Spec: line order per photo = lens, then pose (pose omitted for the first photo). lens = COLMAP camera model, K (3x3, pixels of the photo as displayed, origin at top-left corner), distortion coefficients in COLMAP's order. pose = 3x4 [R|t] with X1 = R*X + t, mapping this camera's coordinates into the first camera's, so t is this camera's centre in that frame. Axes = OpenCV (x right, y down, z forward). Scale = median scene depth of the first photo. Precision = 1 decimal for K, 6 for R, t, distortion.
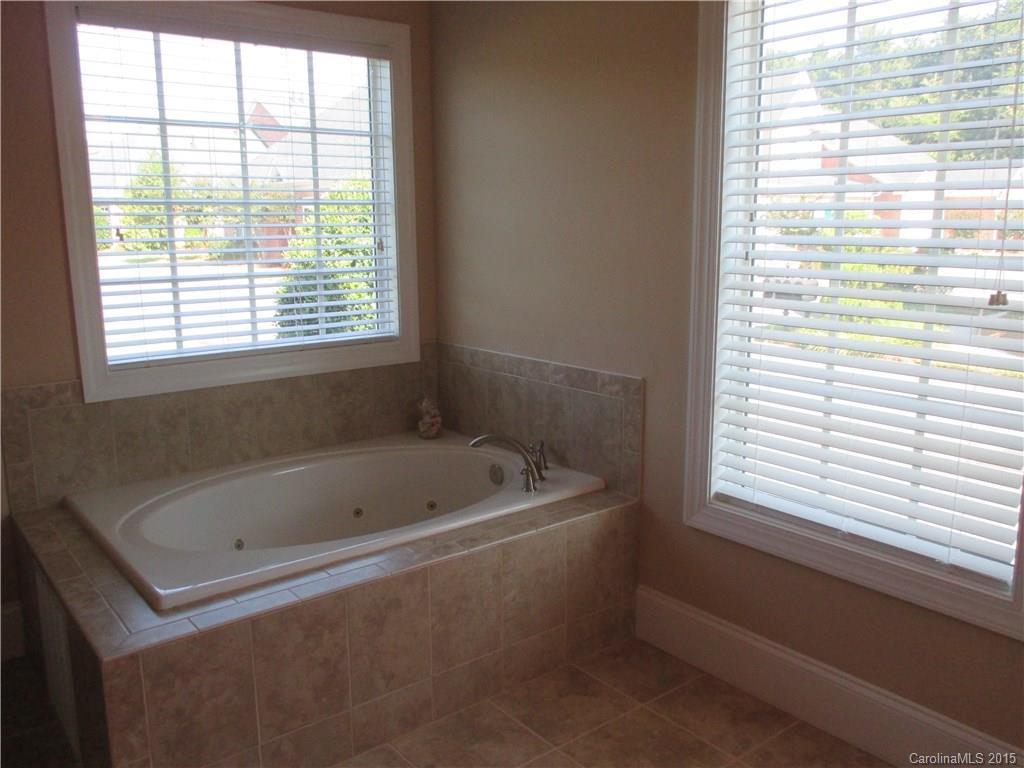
lens RADIAL K [[860.0, 0, 513.1], [0, 860.0, 381.3], [0, 0, 1]] dist [-0.015694, -0.016431]
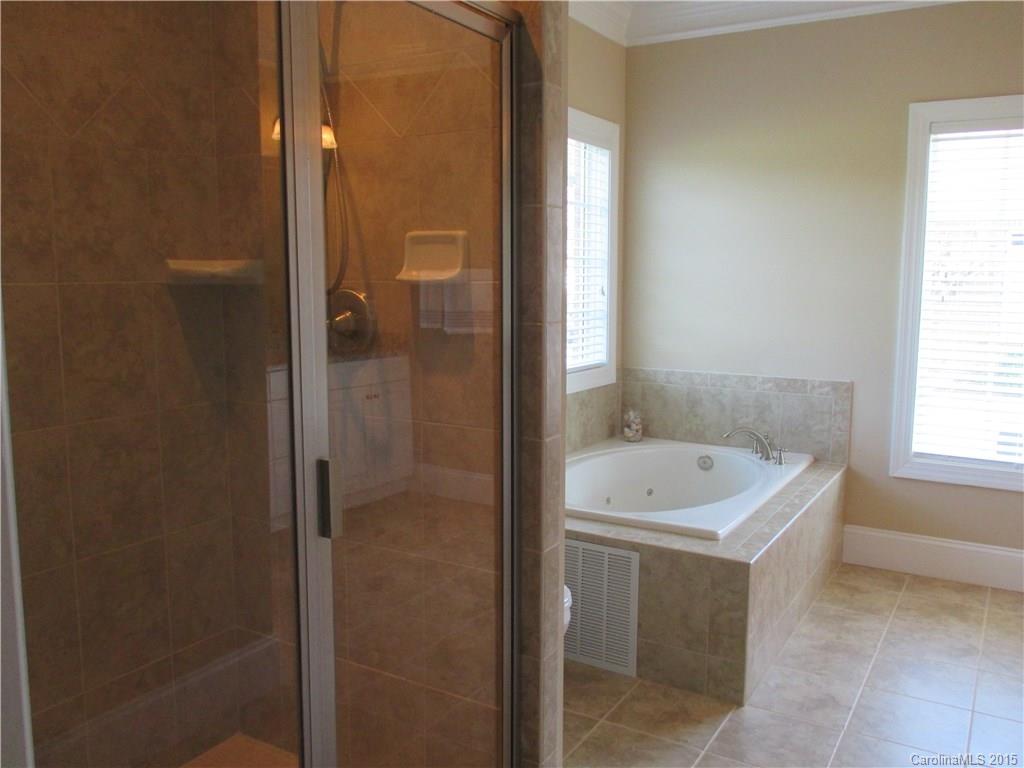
lens RADIAL K [[860.0, 0, 511.4], [0, 860.0, 385.5], [0, 0, 1]] dist [-0.015694, -0.016431]
pose [[0.940577, -0.033848, 0.337891, -0.832894], [0.051776, 0.997681, -0.044185, 0.035574], [-0.335611, 0.059054, 0.940148, -0.177161]]
